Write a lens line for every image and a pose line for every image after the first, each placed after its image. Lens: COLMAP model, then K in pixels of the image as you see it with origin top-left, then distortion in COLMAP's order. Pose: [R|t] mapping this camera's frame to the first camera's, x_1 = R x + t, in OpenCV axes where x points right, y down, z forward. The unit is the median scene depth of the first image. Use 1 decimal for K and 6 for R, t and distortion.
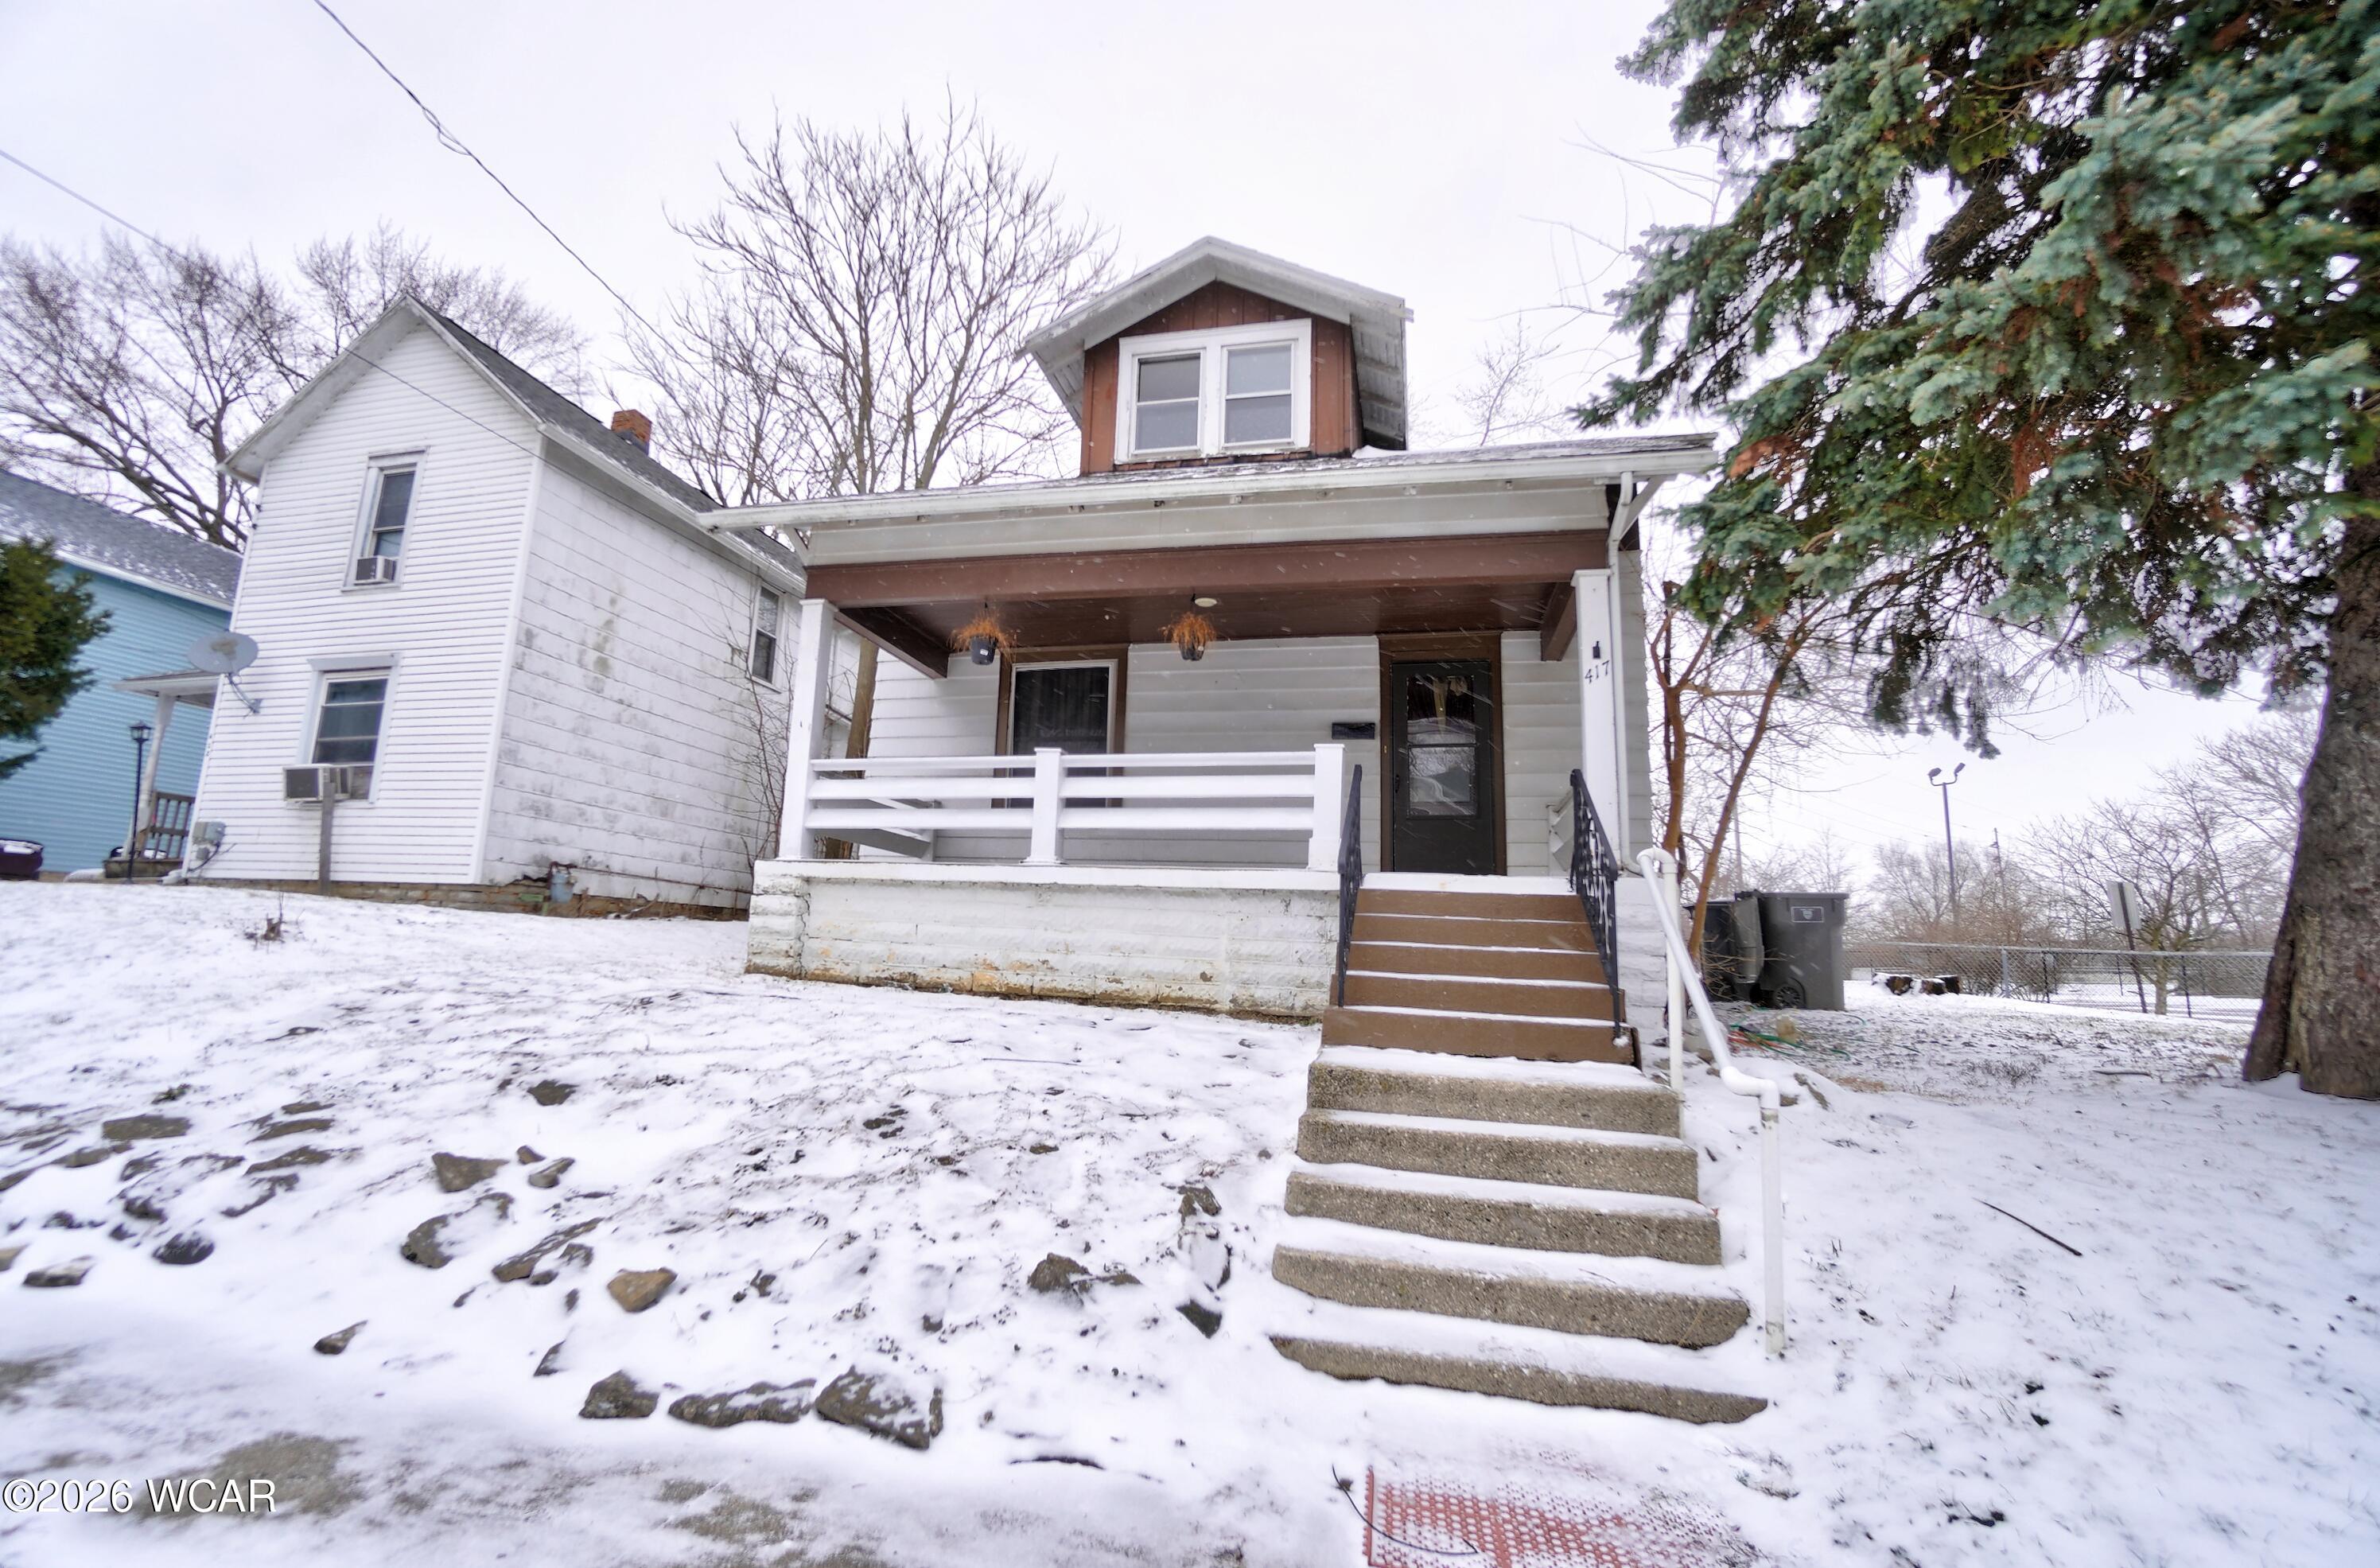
lens RADIAL K [[1055.9, 0, 1160.1], [0, 1055.9, 780.3], [0, 0, 1]] dist [-0.061292, 0.021486]
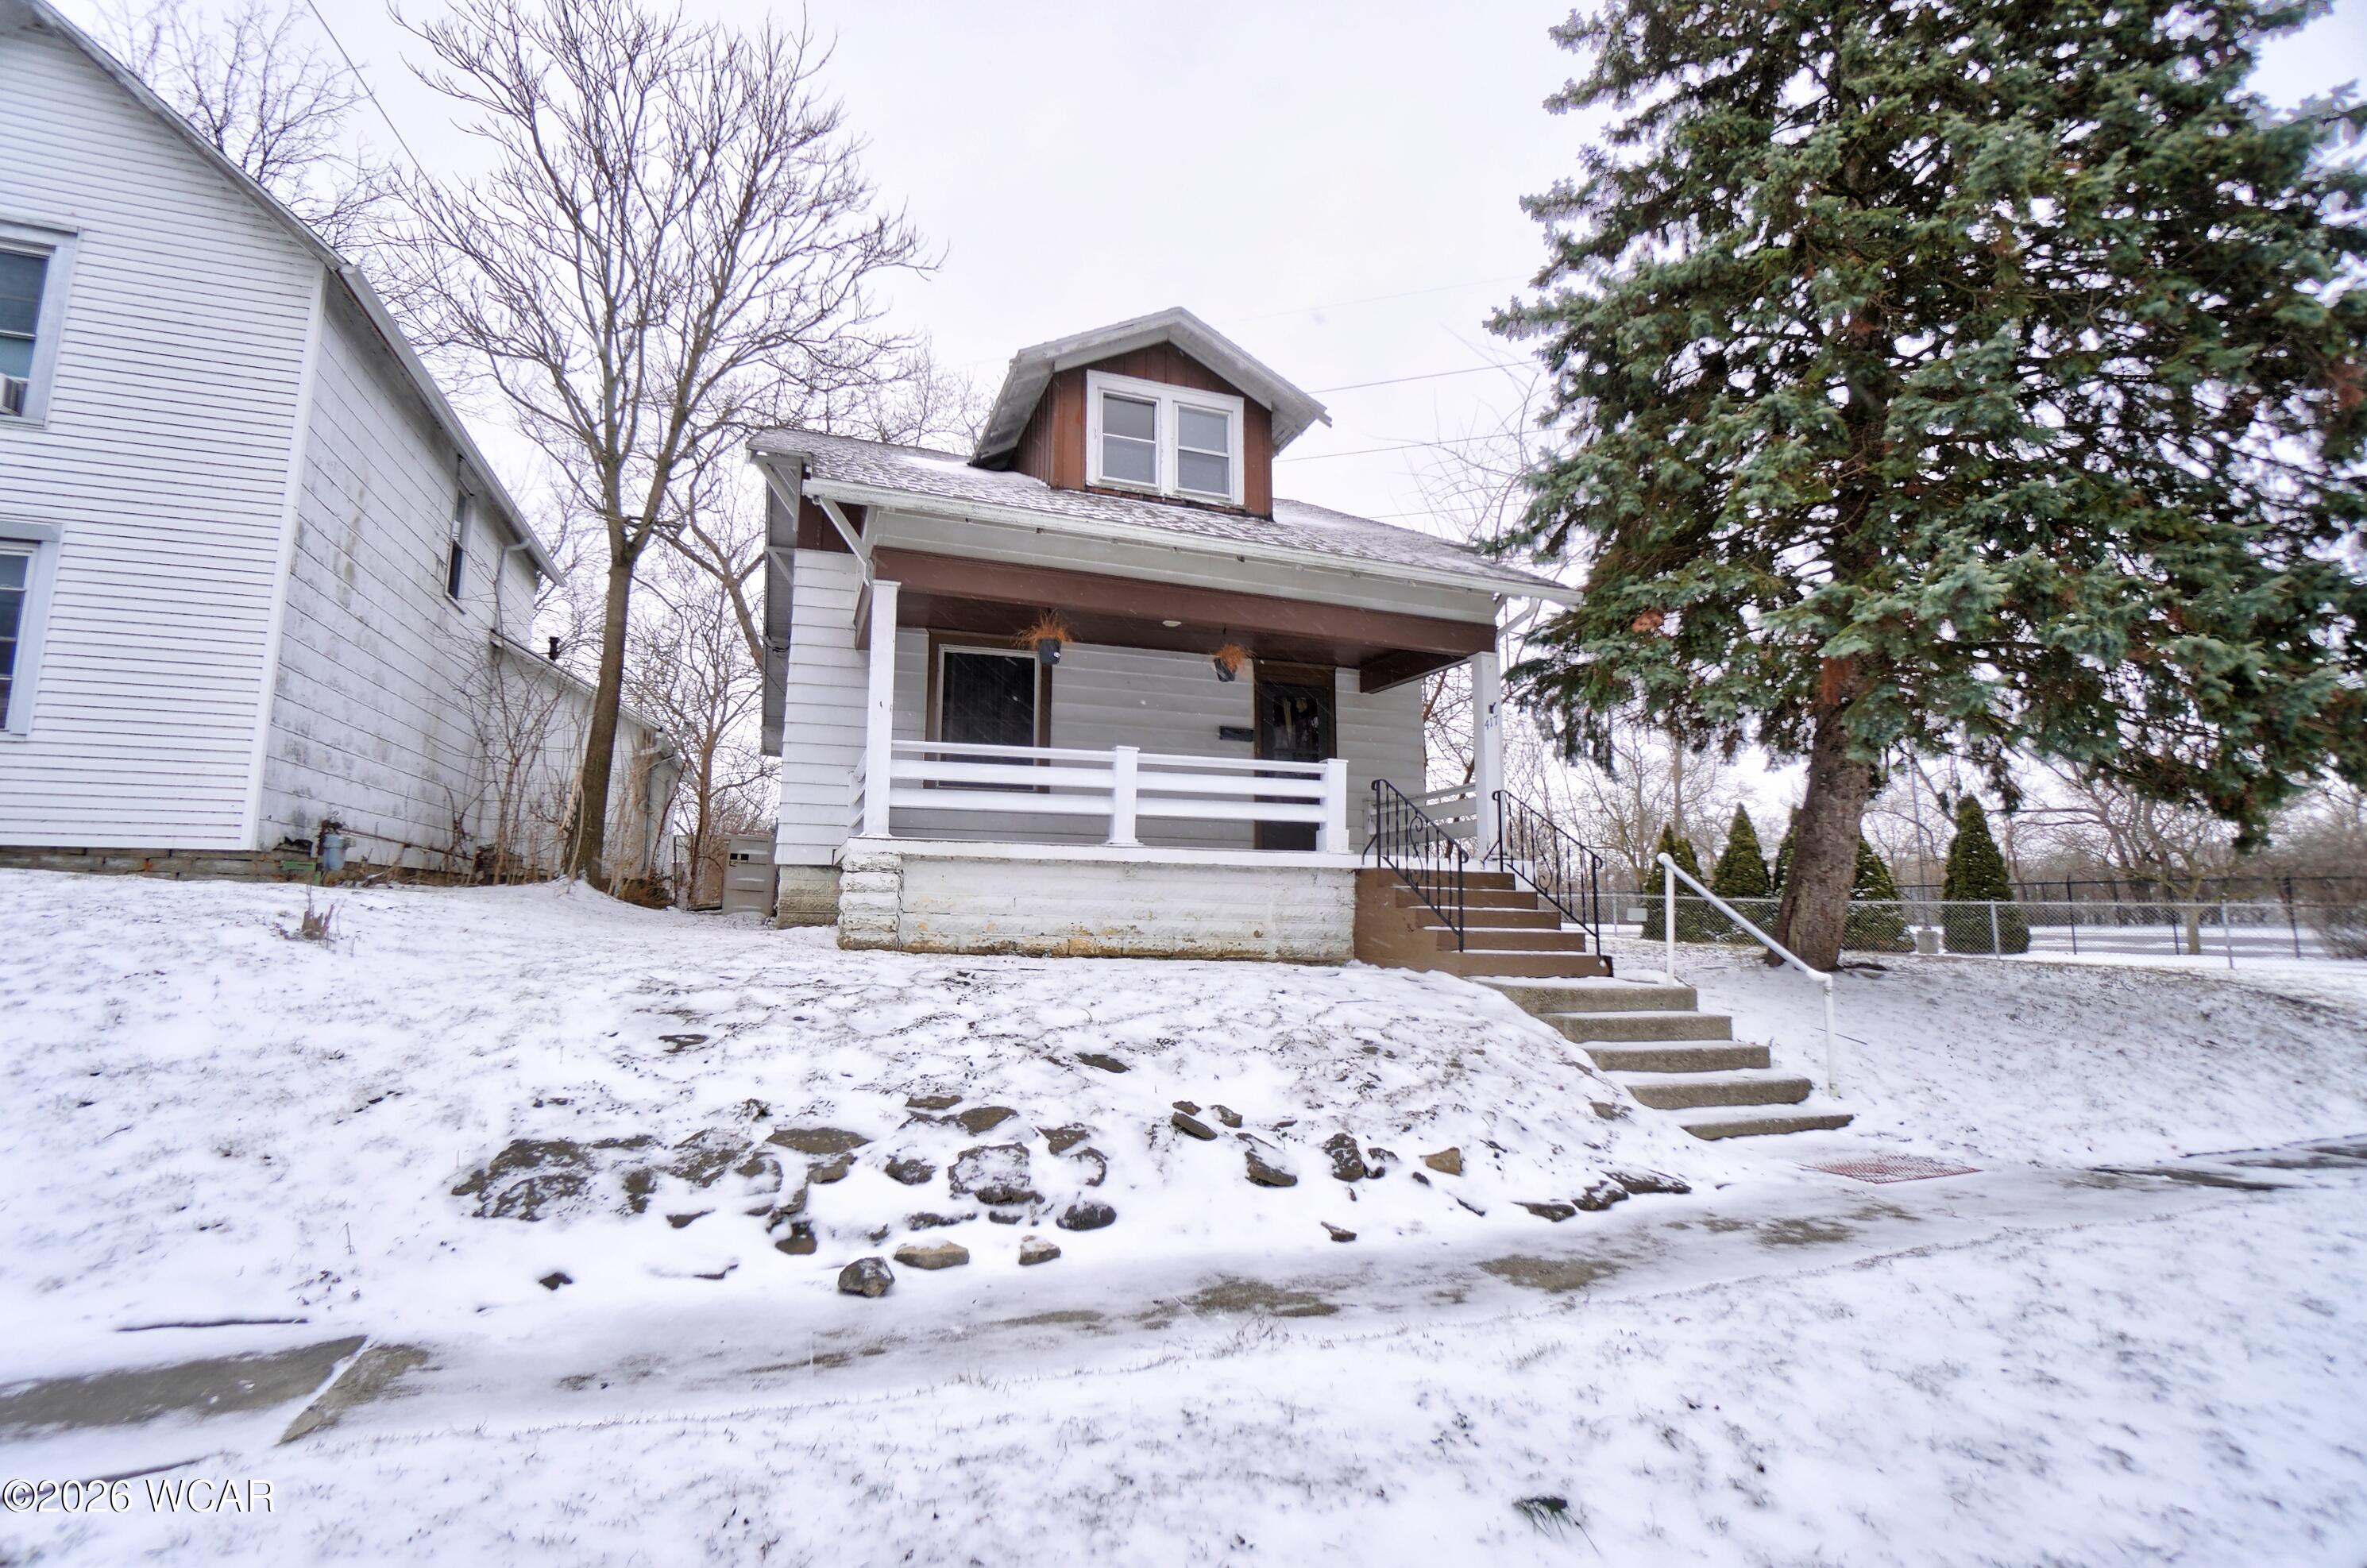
lens RADIAL K [[1050.1, 0, 1153.8], [0, 1050.1, 780.3], [0, 0, 1]] dist [-0.061292, 0.021486]
pose [[0.838854, 0.038503, 0.542993, -0.702049], [-0.069273, 0.996936, 0.036325, -0.036837], [-0.539931, -0.068086, 0.838951, -0.001834]]
